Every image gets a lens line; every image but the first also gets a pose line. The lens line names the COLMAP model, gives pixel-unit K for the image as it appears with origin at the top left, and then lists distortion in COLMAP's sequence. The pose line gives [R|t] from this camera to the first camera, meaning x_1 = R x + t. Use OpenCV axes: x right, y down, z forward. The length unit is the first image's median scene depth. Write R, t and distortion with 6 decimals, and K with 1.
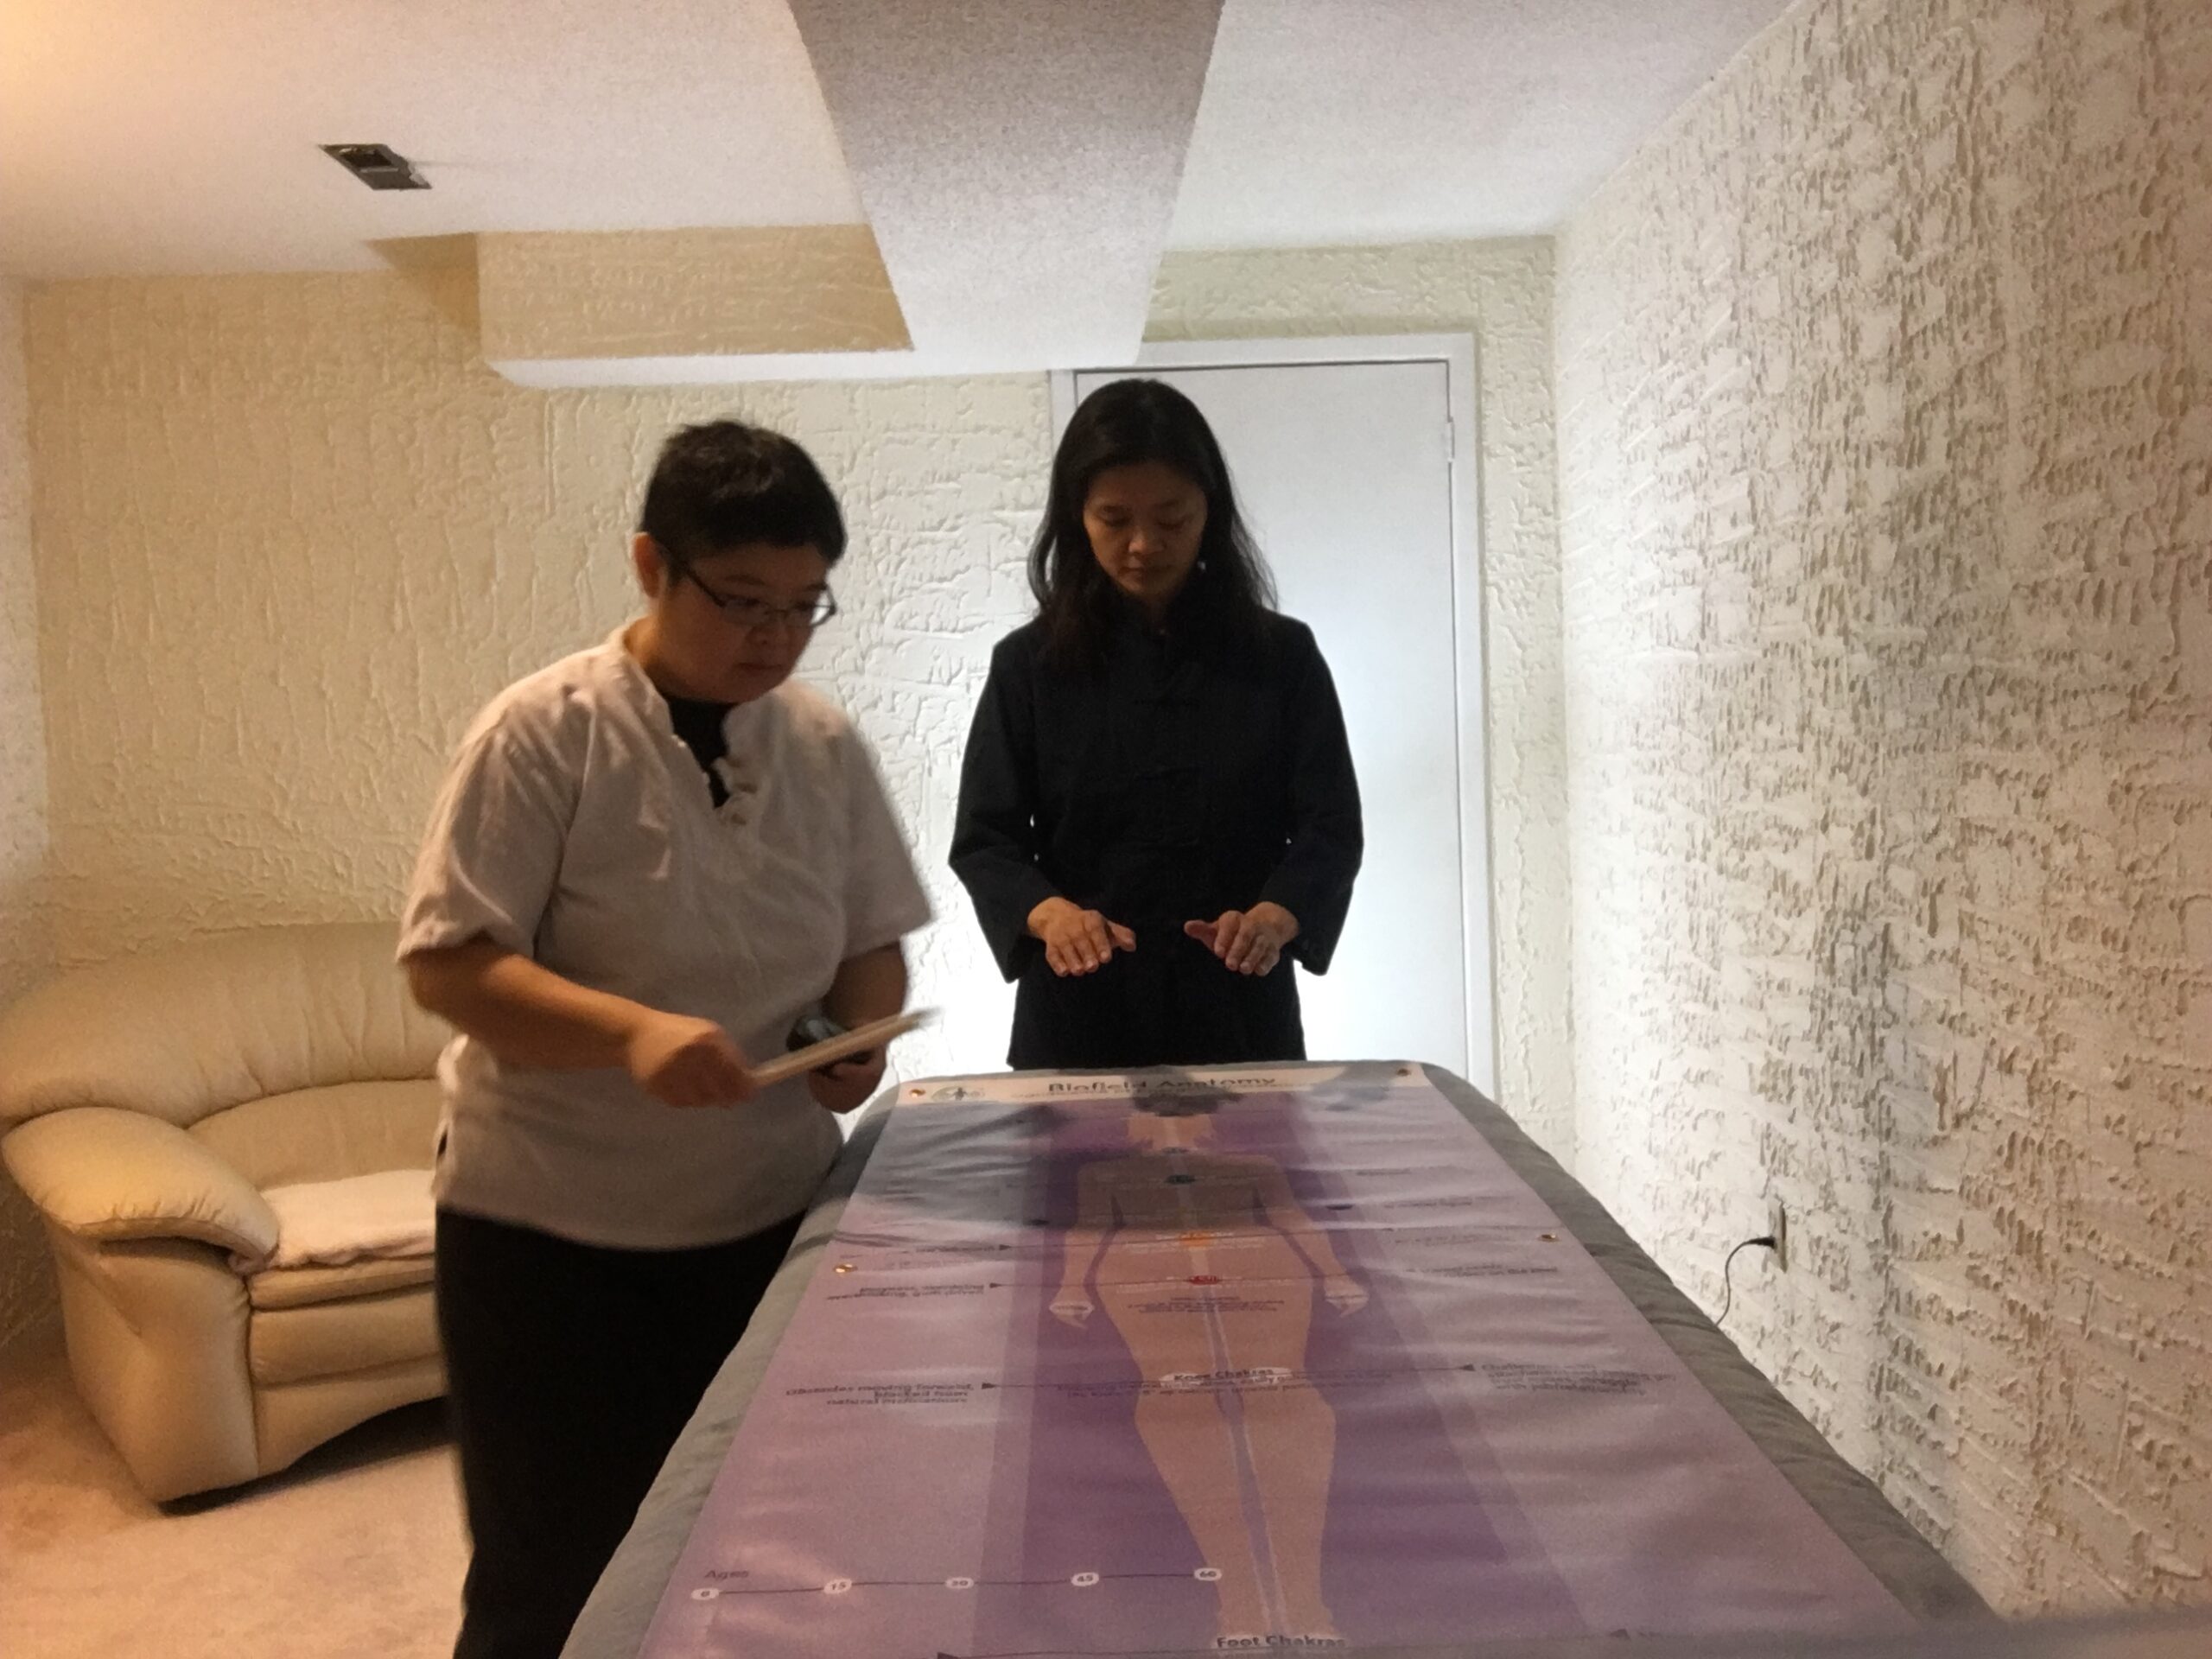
lens RADIAL K [[2011.1, 0, 1106.0], [0, 2011.1, 829.5], [0, 0, 1]] dist [0.088821, -0.214938]
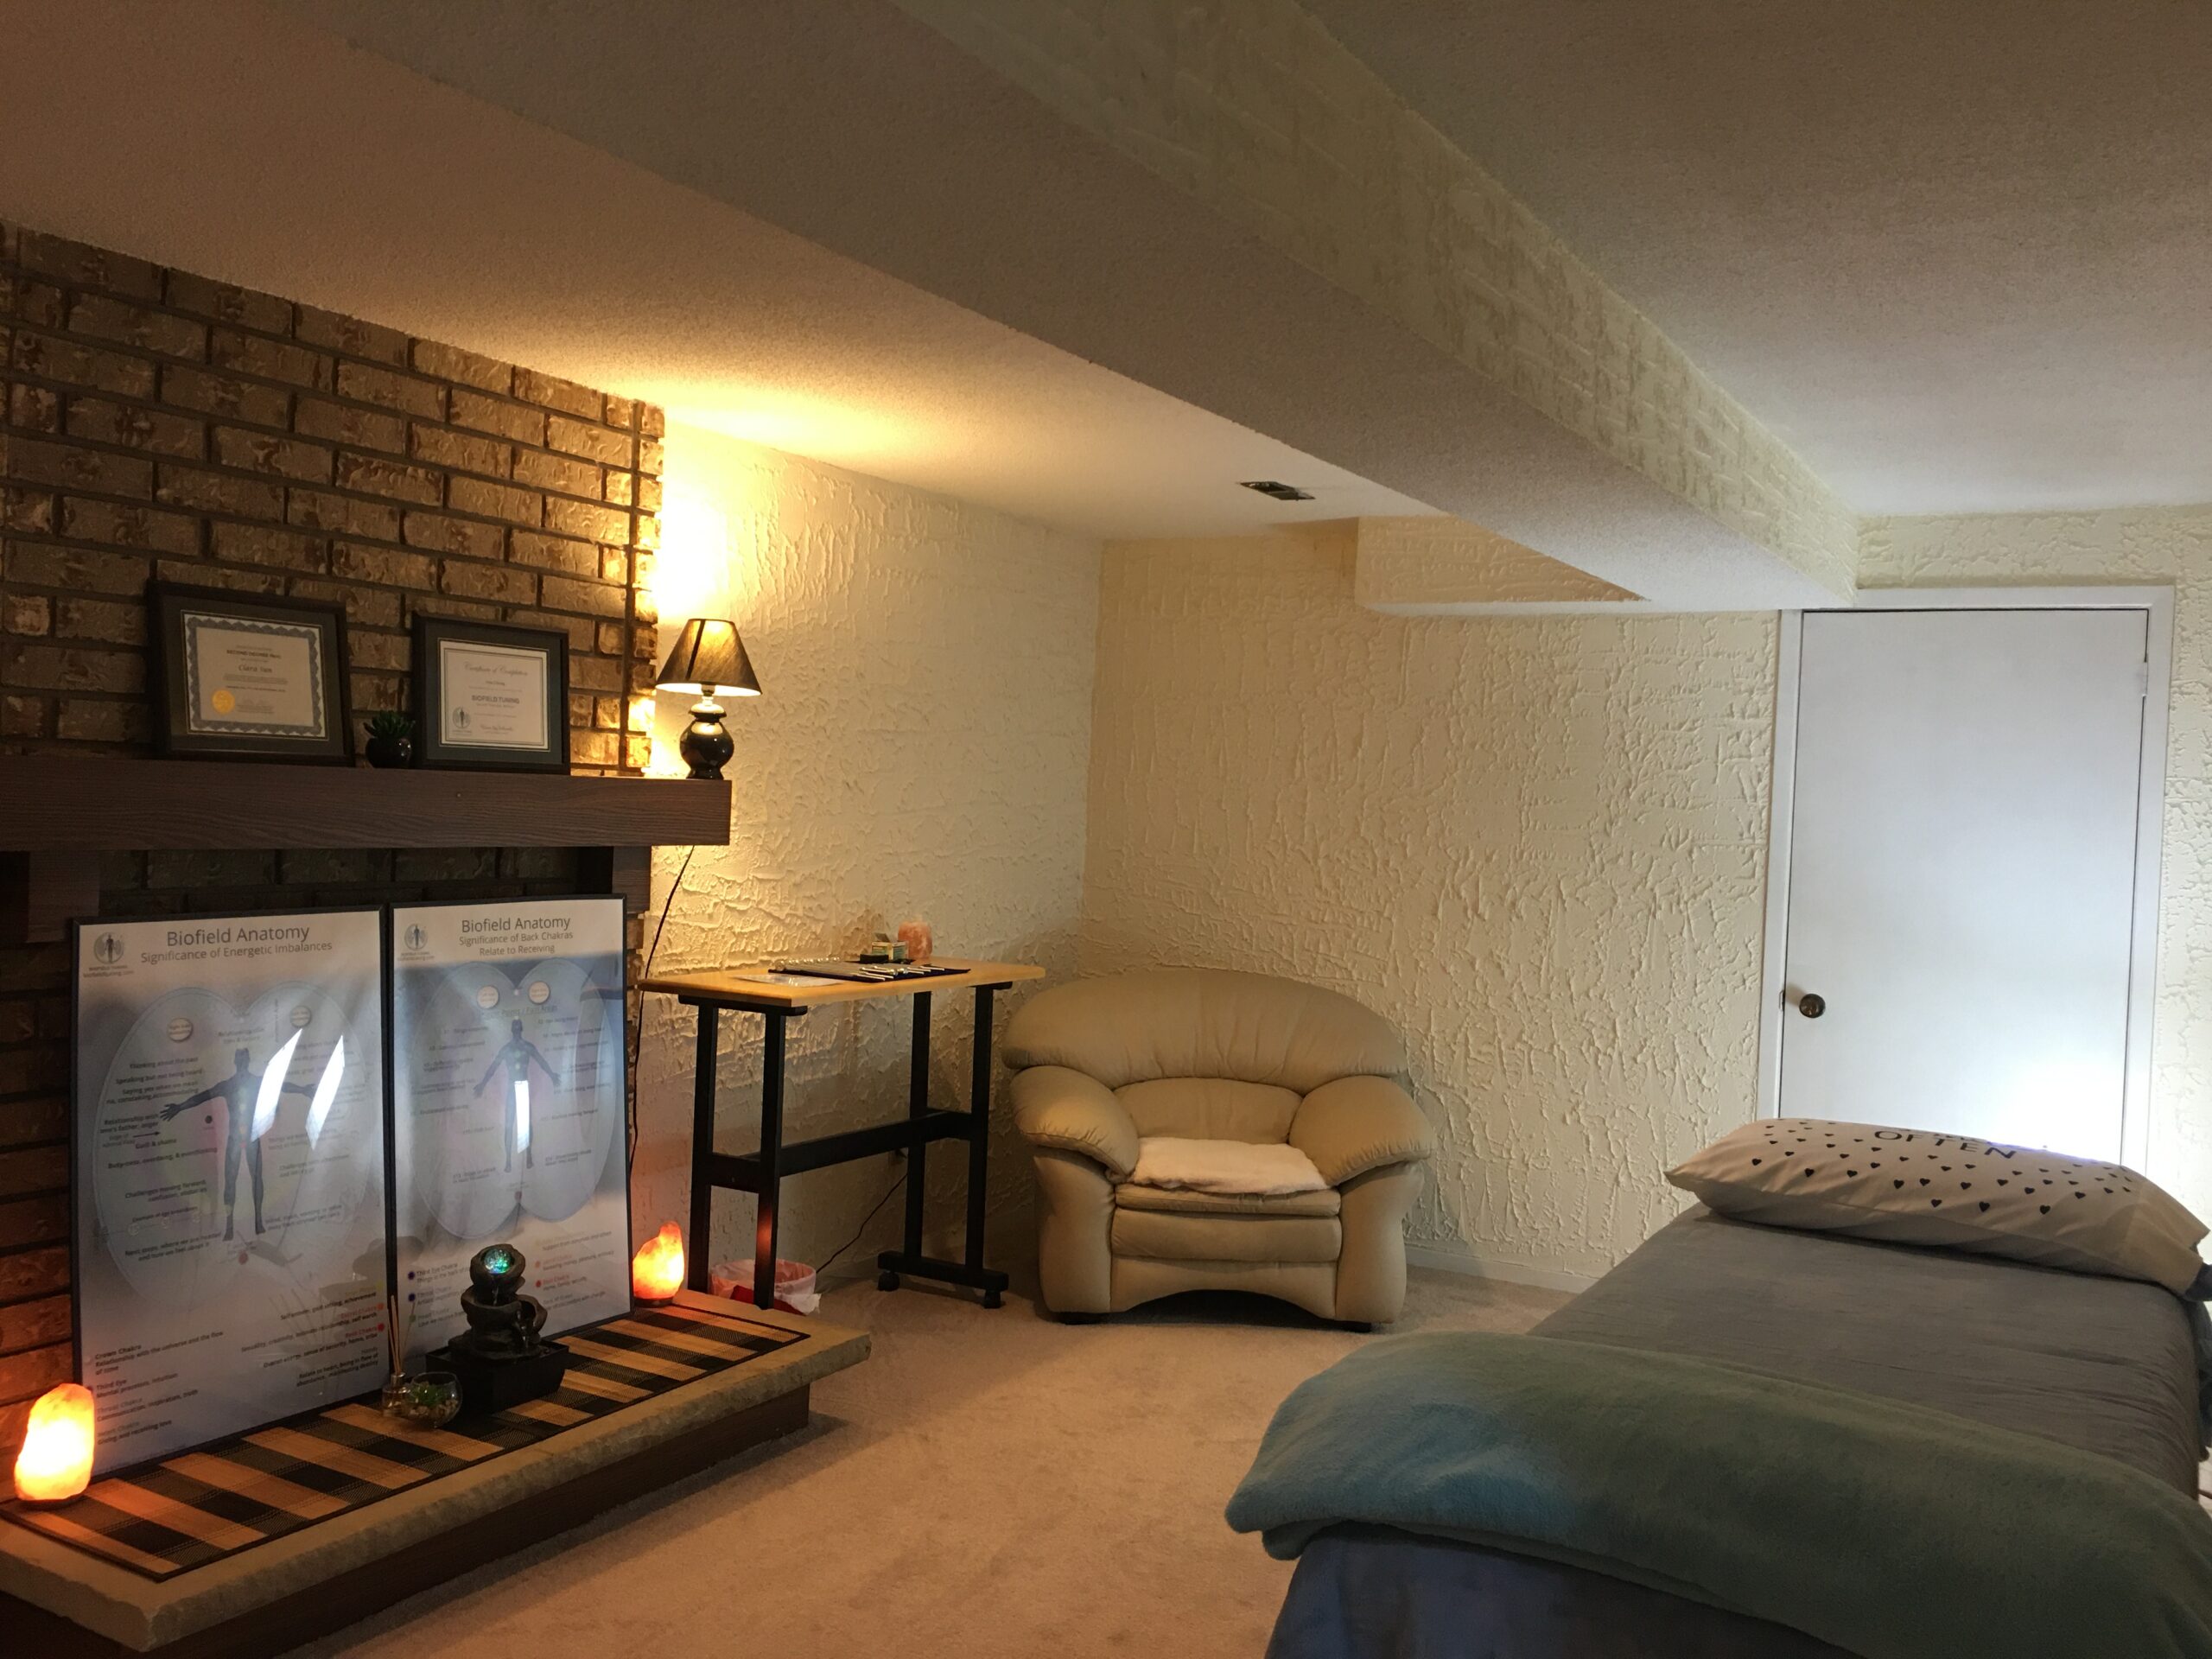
lens RADIAL K [[1864.8, 0, 1106.0], [0, 1864.8, 829.5], [0, 0, 1]] dist [0.007920, 0.004782]
pose [[0.843290, 0.087853, -0.530231, 0.253493], [-0.107005, 0.994244, -0.005448, -0.039499], [0.526700, 0.061332, 0.847836, -0.213264]]
